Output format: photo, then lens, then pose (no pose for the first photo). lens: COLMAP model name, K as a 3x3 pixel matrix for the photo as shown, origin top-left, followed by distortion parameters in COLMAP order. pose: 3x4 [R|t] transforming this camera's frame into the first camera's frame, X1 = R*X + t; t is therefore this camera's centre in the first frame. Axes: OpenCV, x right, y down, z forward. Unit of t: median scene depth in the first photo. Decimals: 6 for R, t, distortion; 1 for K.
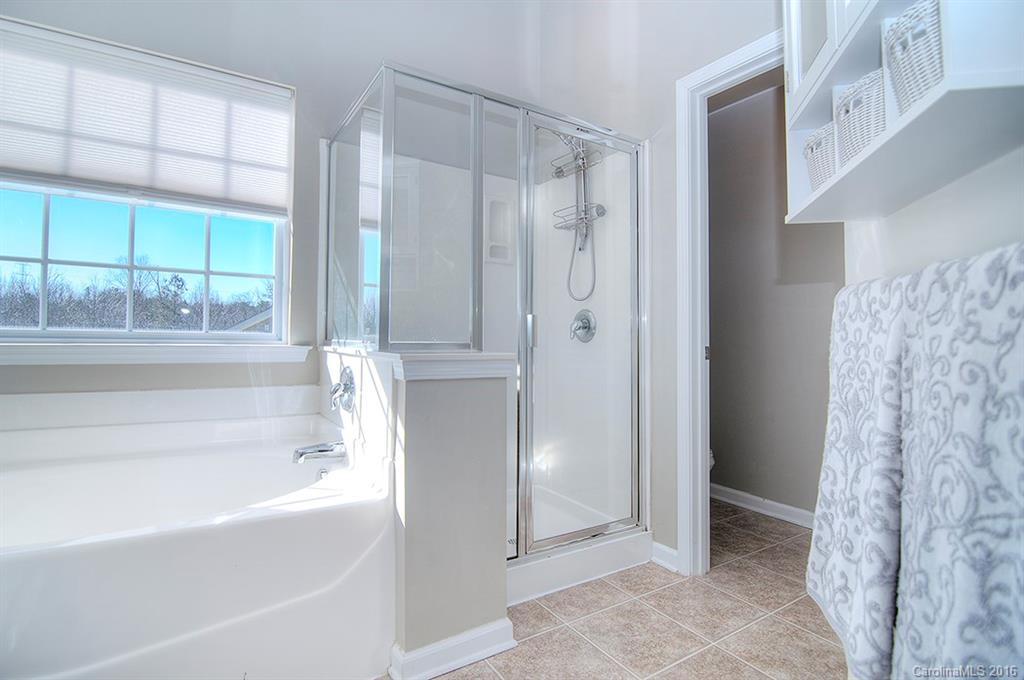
lens RADIAL K [[496.3, 0, 521.2], [0, 496.3, 331.3], [0, 0, 1]] dist [-0.014054, -0.004019]
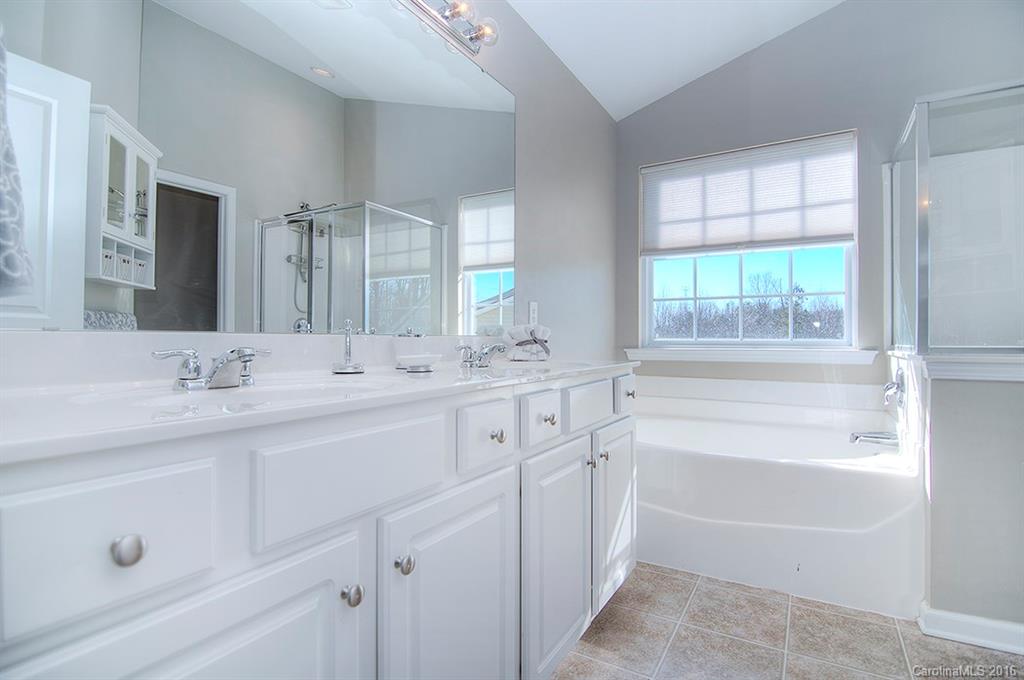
lens RADIAL K [[496.3, 0, 517.1], [0, 496.3, 339.2], [0, 0, 1]] dist [-0.014054, -0.004019]
pose [[0.428306, -0.017016, -0.903473, 0.256694], [0.018806, 0.999774, -0.009914, -0.000867], [0.903438, -0.012744, 0.428529, -0.246843]]
